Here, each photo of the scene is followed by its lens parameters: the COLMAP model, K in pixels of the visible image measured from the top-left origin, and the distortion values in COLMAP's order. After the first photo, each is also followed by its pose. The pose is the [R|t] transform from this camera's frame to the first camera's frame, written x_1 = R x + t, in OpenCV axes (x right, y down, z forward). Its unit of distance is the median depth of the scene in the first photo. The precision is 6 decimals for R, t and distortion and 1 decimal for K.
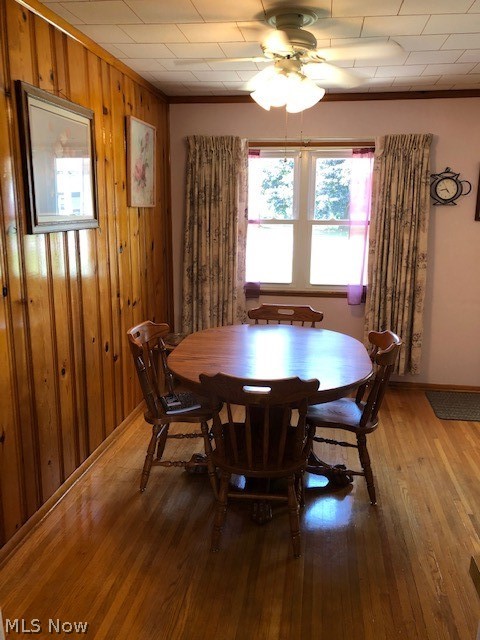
lens RADIAL K [[532.3, 0, 242.2], [0, 532.3, 319.3], [0, 0, 1]] dist [0.054424, -0.074057]
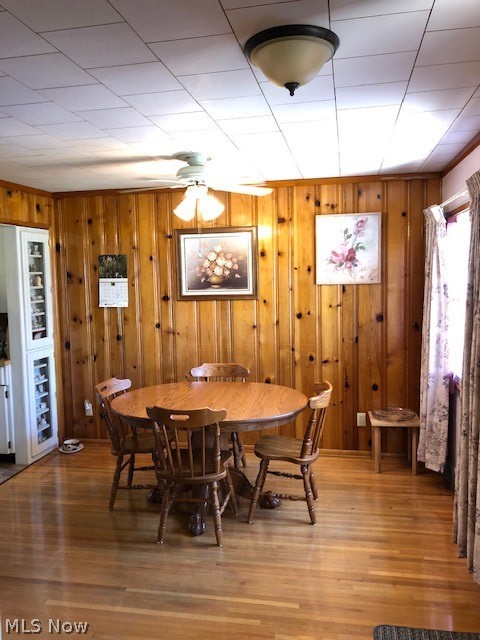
lens RADIAL K [[532.3, 0, 237.7], [0, 532.3, 321.4], [0, 0, 1]] dist [0.054424, -0.074057]
pose [[-0.060905, 0.071288, -0.995595, 1.057711], [-0.190234, 0.978334, 0.081689, -0.191251], [0.979848, 0.194372, -0.046024, 0.888524]]
